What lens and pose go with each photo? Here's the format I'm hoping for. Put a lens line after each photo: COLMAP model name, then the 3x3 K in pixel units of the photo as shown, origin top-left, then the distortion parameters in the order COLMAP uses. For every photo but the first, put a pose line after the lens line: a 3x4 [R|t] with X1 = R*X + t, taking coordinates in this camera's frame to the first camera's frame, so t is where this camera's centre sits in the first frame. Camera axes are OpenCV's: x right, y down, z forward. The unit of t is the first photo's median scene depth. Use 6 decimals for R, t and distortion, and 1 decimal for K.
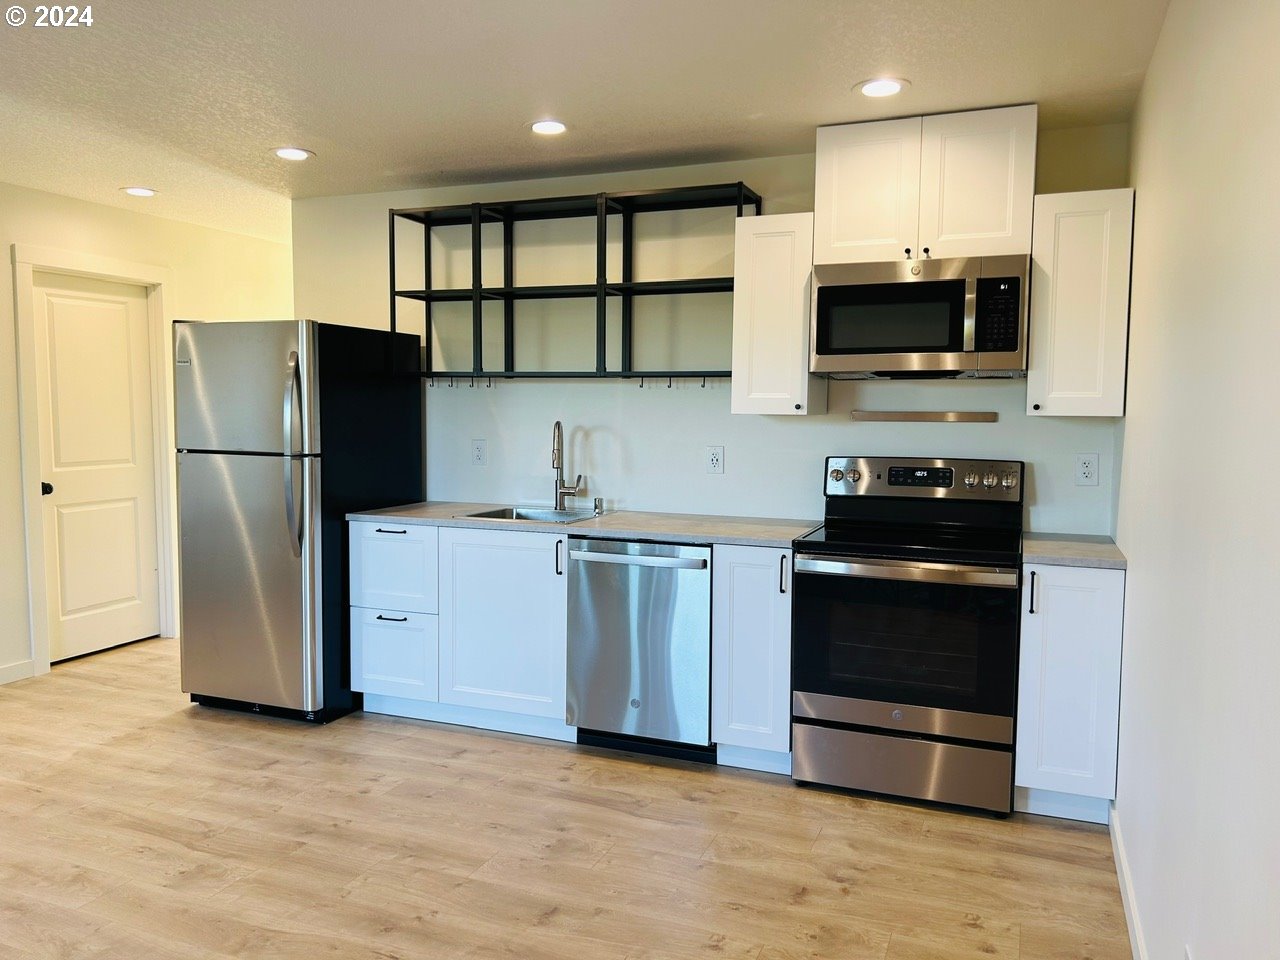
lens RADIAL K [[963.3, 0, 637.9], [0, 963.3, 474.6], [0, 0, 1]] dist [0.045903, -0.042525]
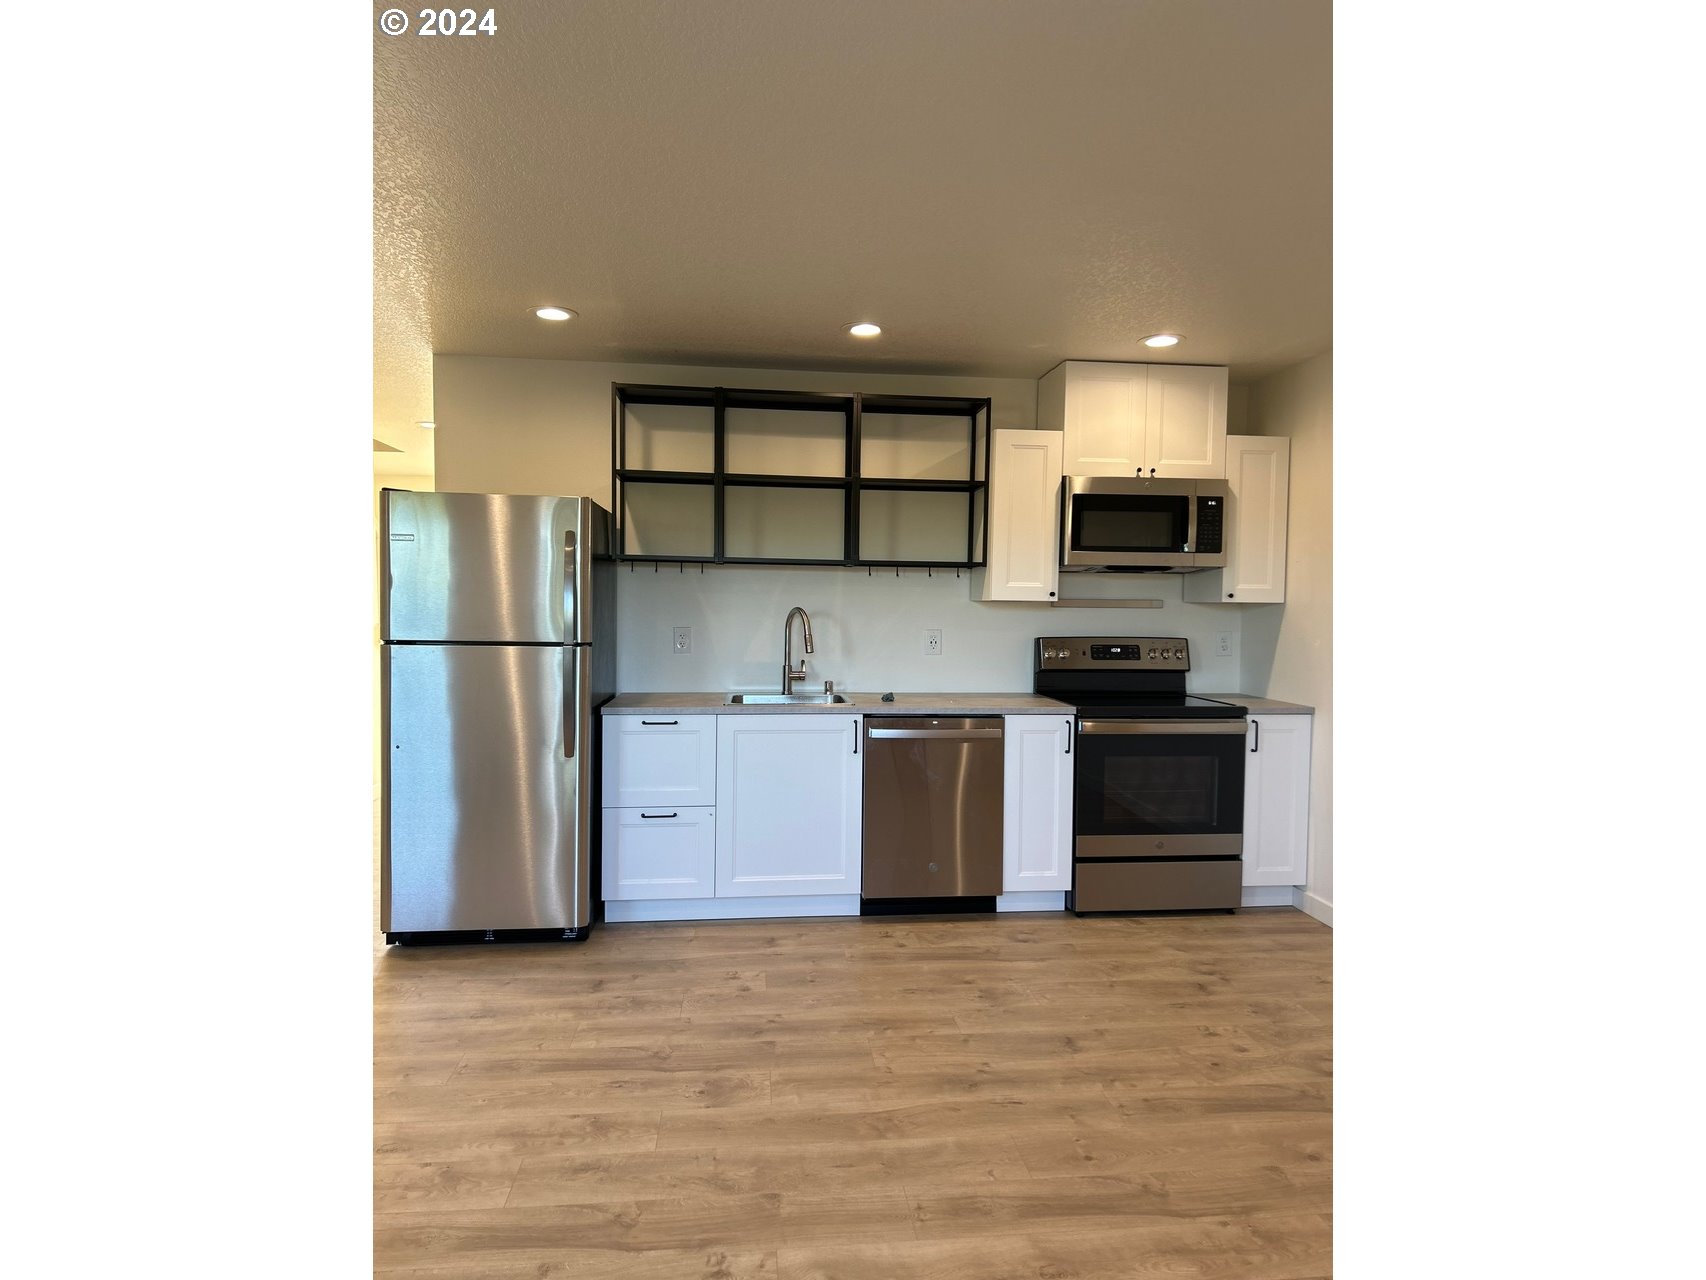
lens RADIAL K [[959.2, 0, 855.9], [0, 959.2, 640.9], [0, 0, 1]] dist [0.027149, -0.014202]
pose [[0.879614, -0.015450, 0.475437, -0.613810], [0.028711, 0.999375, -0.020644, 0.003447], [-0.474821, 0.031809, 0.879507, 0.090895]]
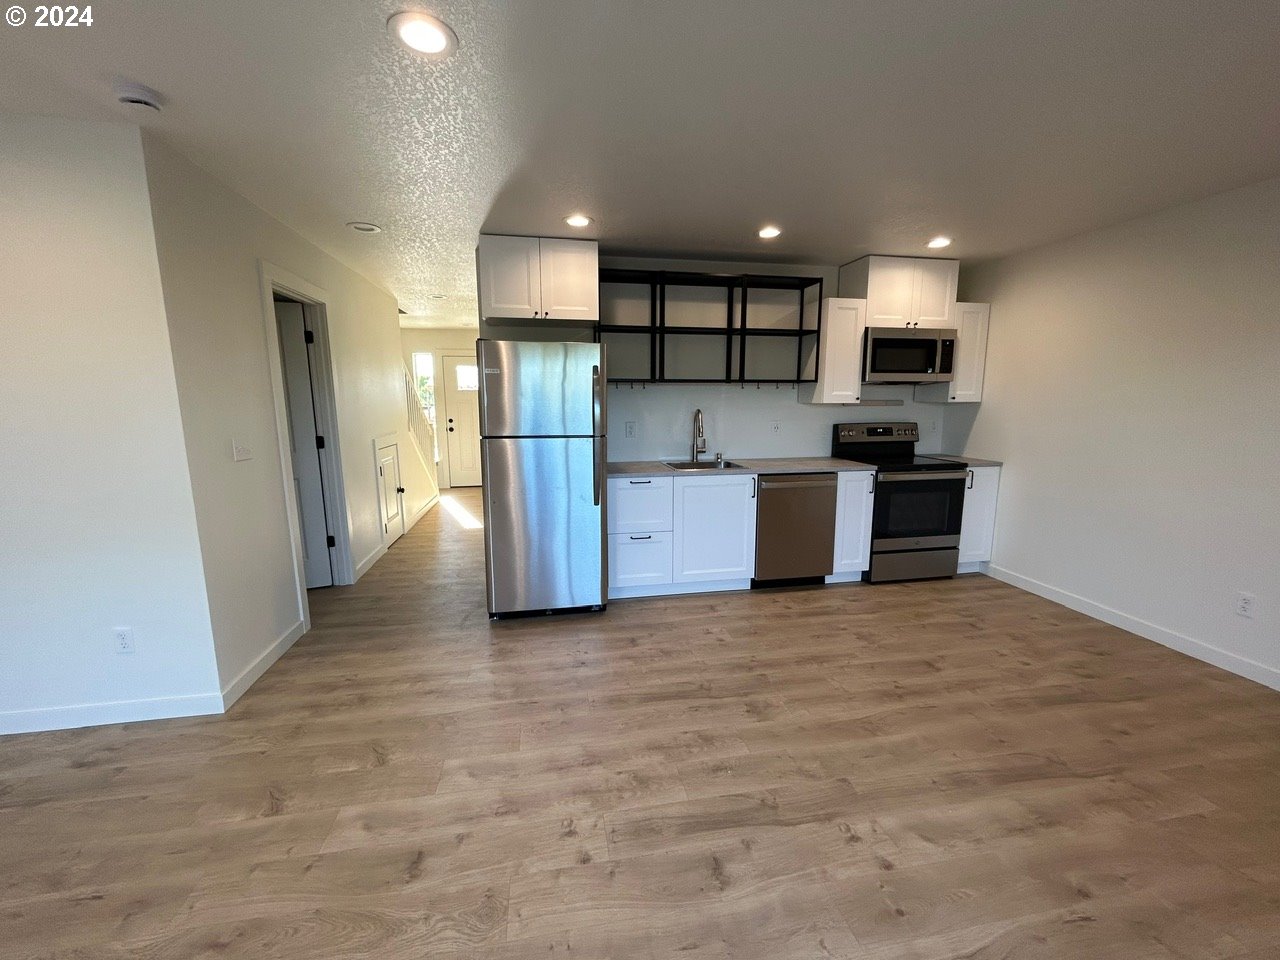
lens RADIAL K [[522.8, 0, 642.4], [0, 522.8, 477.9], [0, 0, 1]] dist [-0.001568, 0.001743]
pose [[0.840351, -0.091299, 0.534299, -0.809409], [0.047233, 0.994297, 0.095614, -0.033330], [-0.539981, -0.055113, 0.839871, 0.337015]]
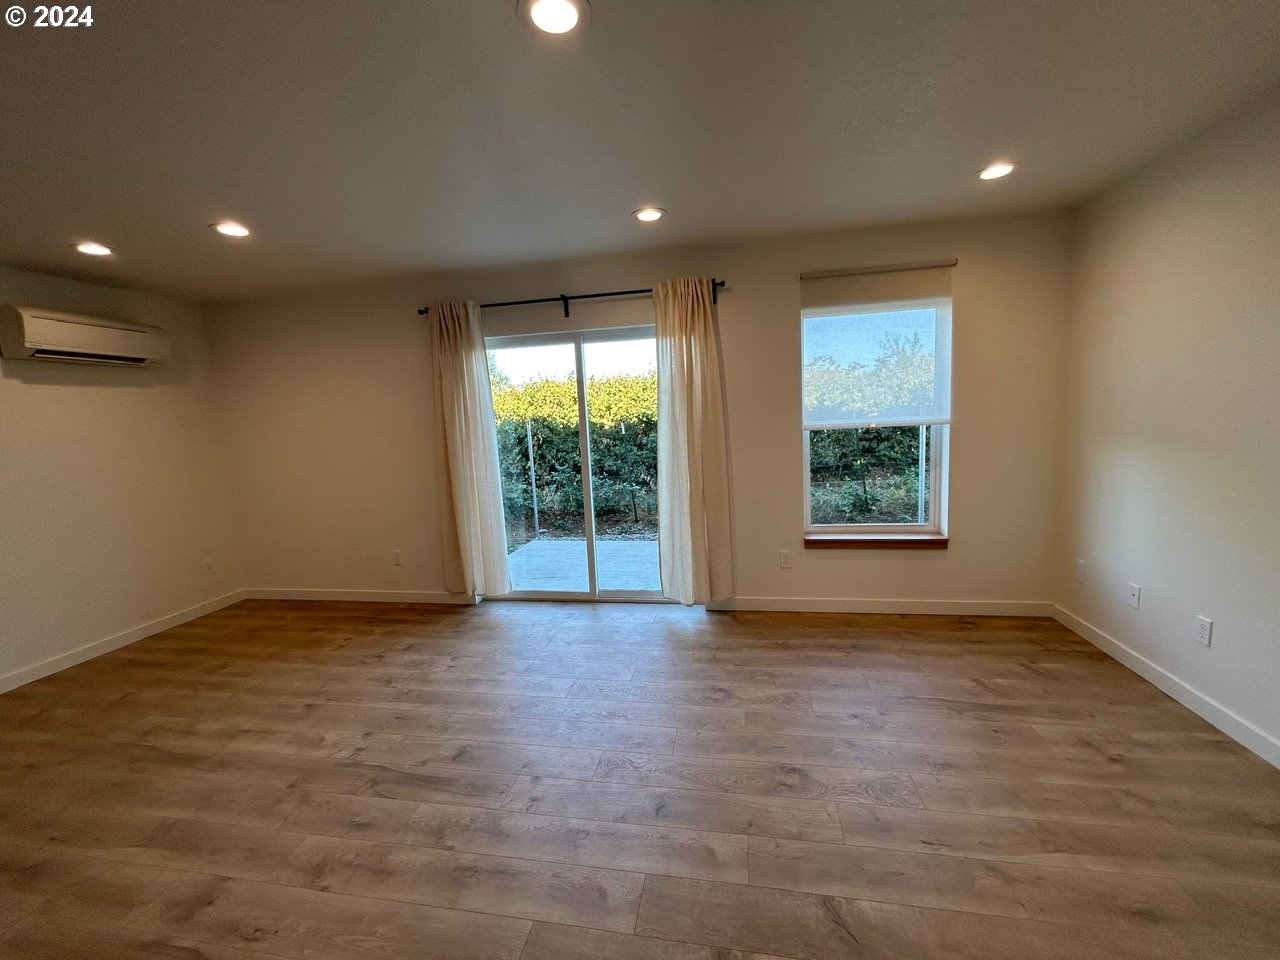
lens RADIAL K [[522.8, 0, 638.5], [0, 522.8, 474.5], [0, 0, 1]] dist [-0.001568, 0.001743]
pose [[-0.980417, 0.066405, -0.185397, -0.668718], [0.031708, 0.982379, 0.184188, -0.094838], [0.194361, 0.174703, -0.965247, 1.230057]]
